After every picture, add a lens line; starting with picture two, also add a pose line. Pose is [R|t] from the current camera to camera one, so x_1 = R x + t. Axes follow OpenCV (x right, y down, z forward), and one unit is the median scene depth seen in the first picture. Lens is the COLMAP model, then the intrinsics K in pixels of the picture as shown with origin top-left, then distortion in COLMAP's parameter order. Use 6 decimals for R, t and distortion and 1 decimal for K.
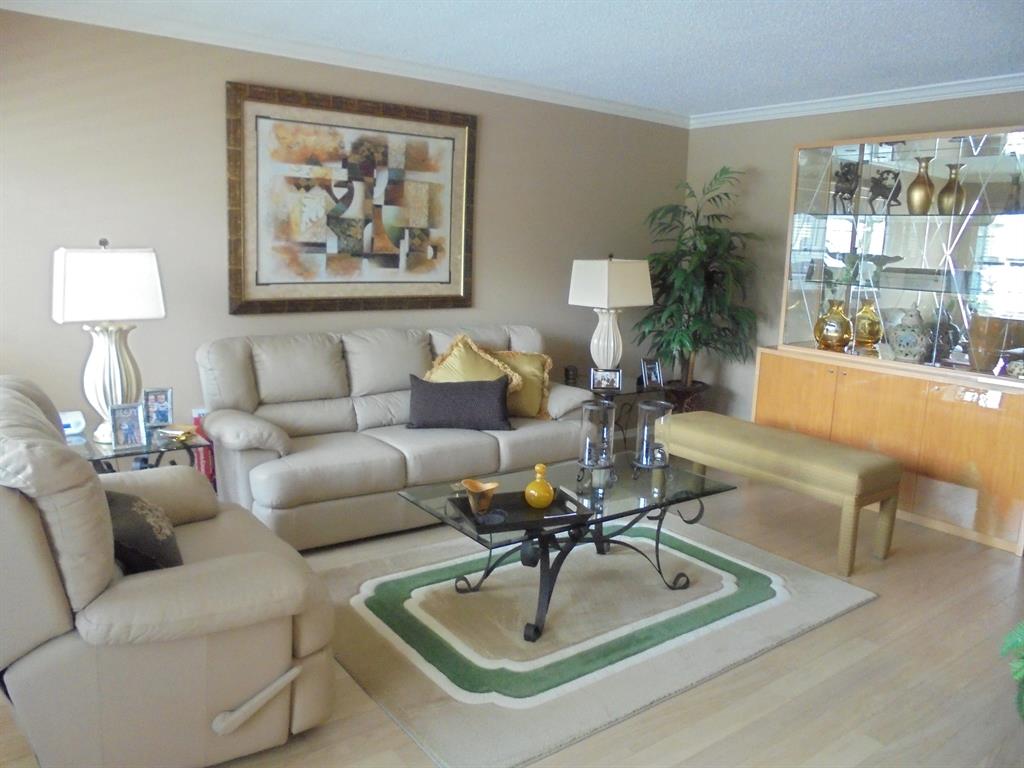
lens RADIAL K [[770.9, 0, 515.3], [0, 770.9, 380.7], [0, 0, 1]] dist [-0.120525, 0.098704]
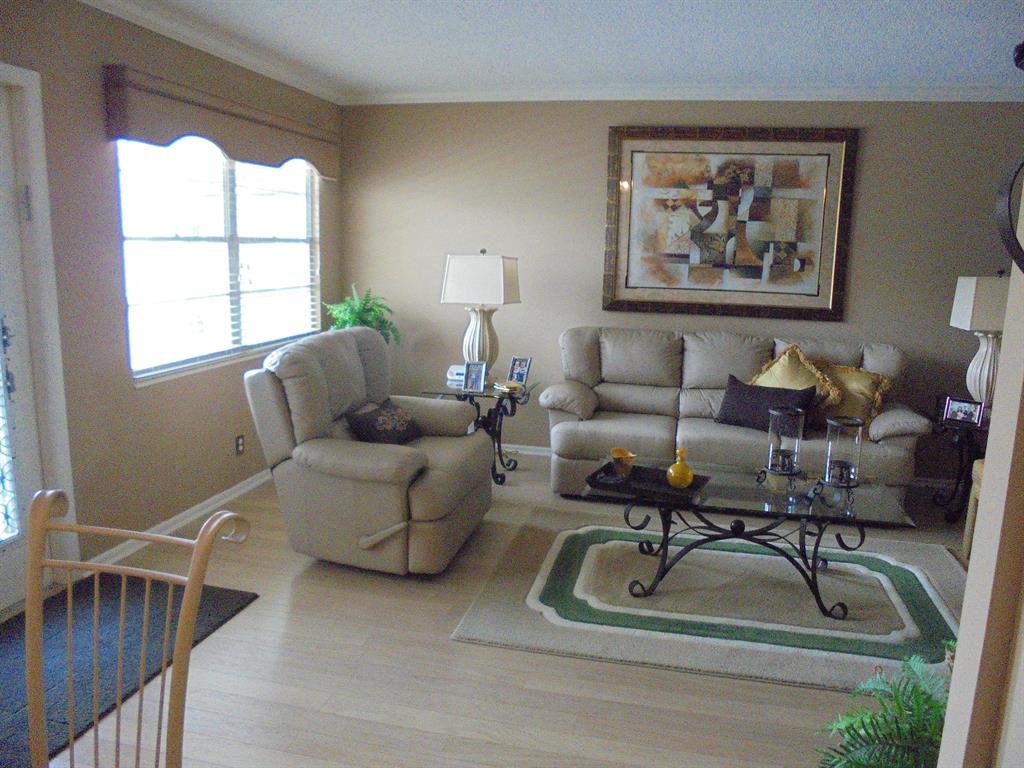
lens RADIAL K [[770.9, 0, 515.3], [0, 770.9, 380.7], [0, 0, 1]] dist [-0.120525, 0.098704]
pose [[0.653794, 0.118164, -0.747389, 0.474169], [-0.136113, 0.989985, 0.037451, 0.001267], [0.744329, 0.077245, 0.663330, 0.051142]]
